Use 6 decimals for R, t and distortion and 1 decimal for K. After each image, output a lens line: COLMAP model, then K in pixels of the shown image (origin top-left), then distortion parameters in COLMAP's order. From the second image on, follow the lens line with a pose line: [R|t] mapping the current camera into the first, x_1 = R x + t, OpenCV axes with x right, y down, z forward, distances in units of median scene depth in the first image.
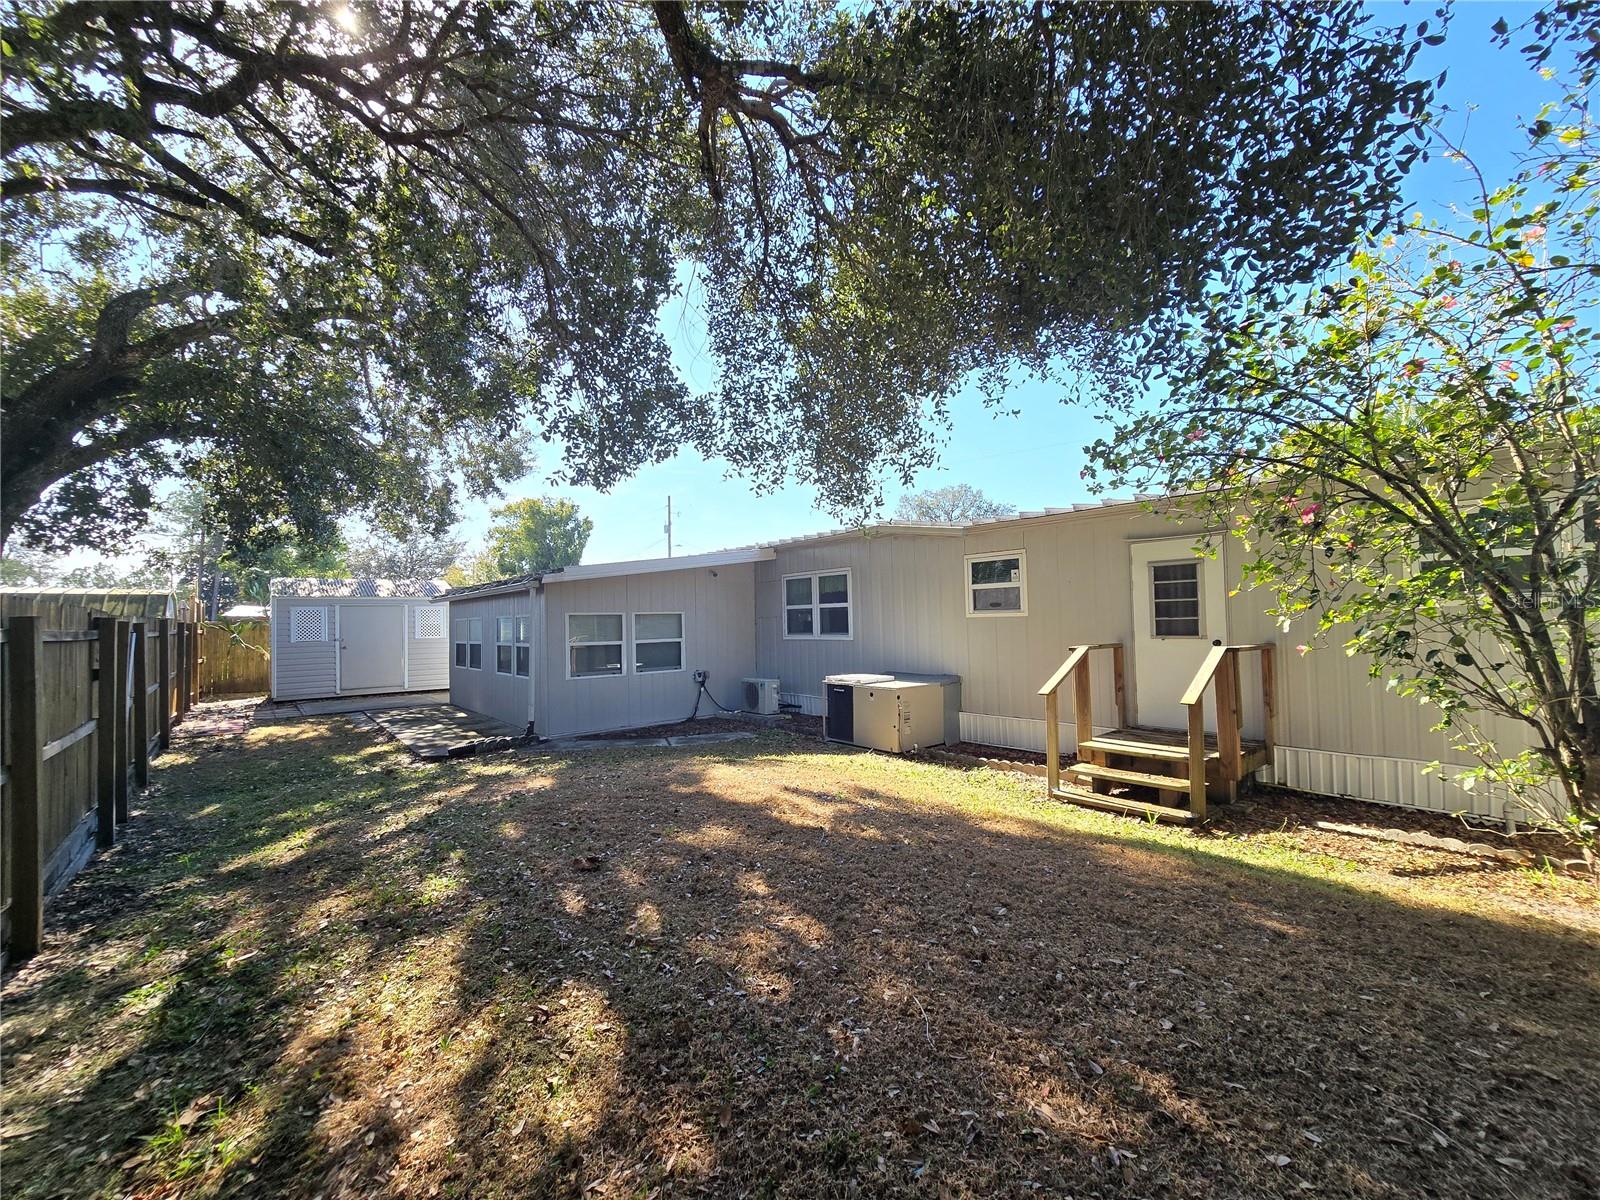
lens RADIAL K [[655.7, 0, 800.0], [0, 655.7, 600.0], [0, 0, 1]] dist [-0.000647, -0.000122]
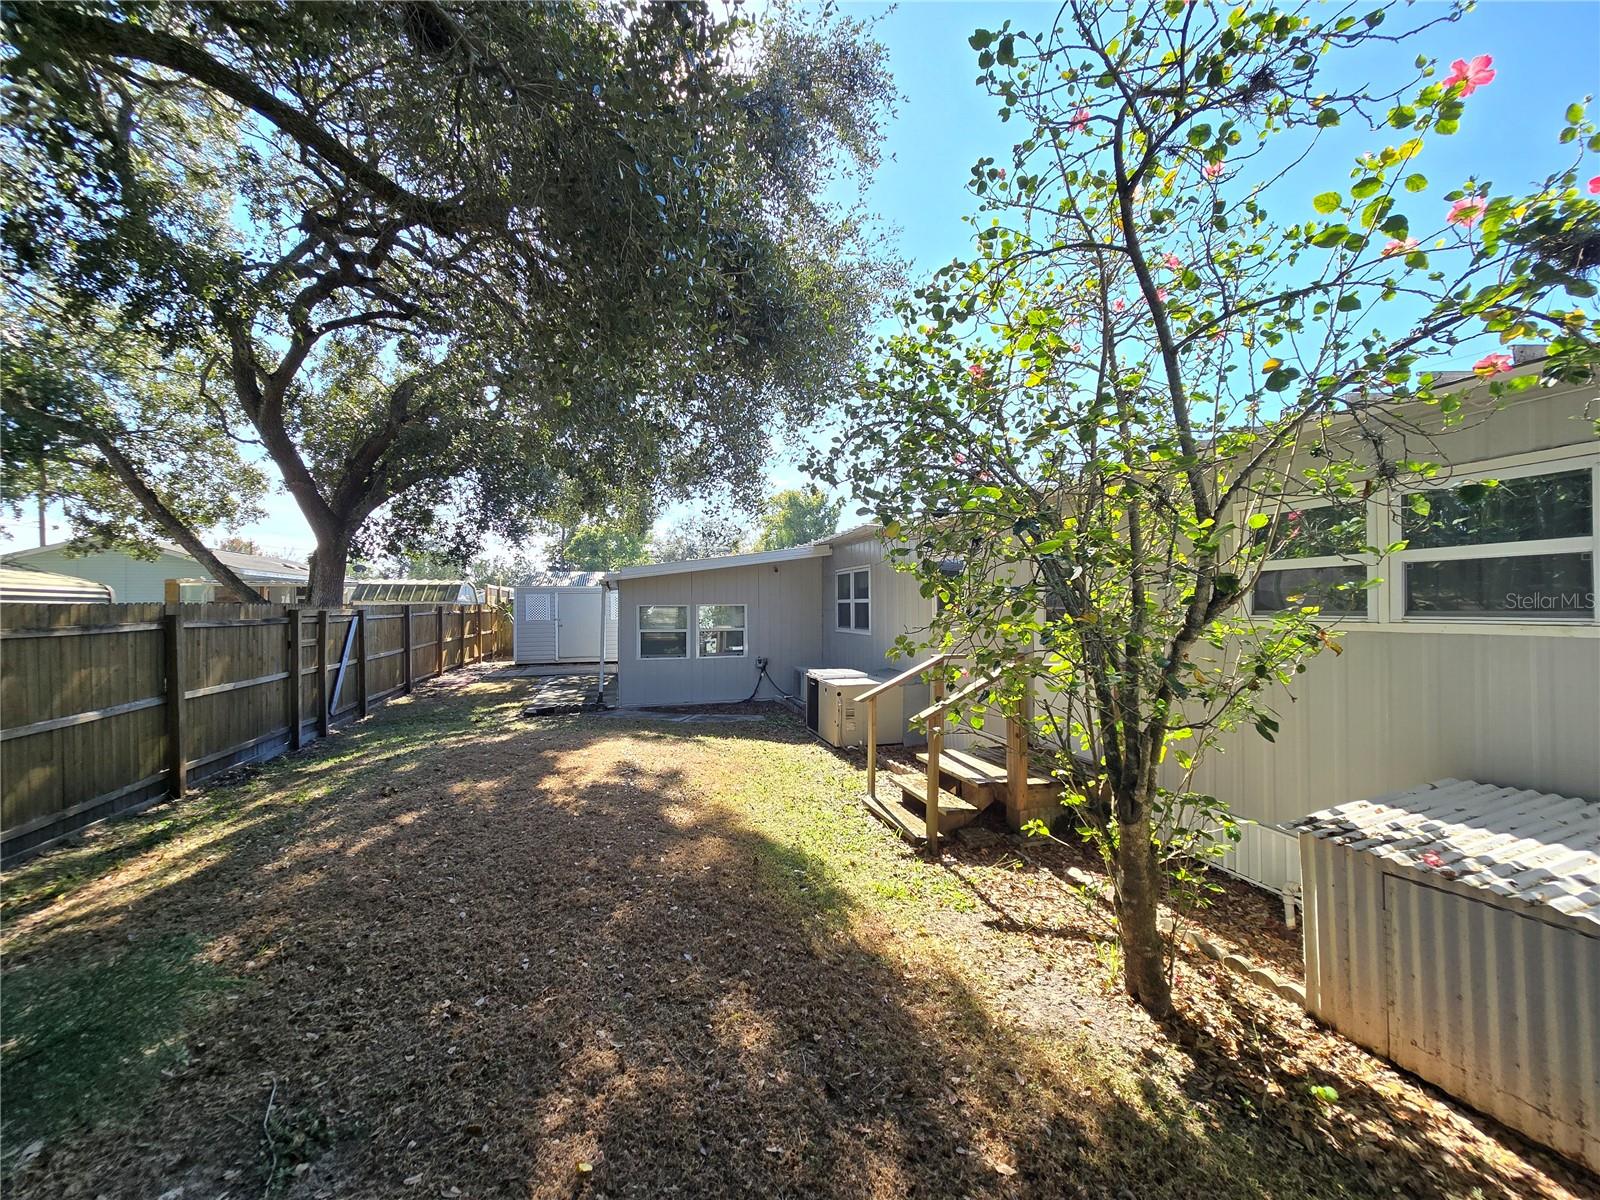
lens RADIAL K [[655.7, 0, 800.0], [0, 655.7, 600.0], [0, 0, 1]] dist [-0.000647, -0.000122]
pose [[0.908011, 0.012291, -0.418767, 0.498141], [0.000248, 0.999554, 0.029877, -0.030099], [0.418947, -0.027233, 0.907602, 0.029924]]
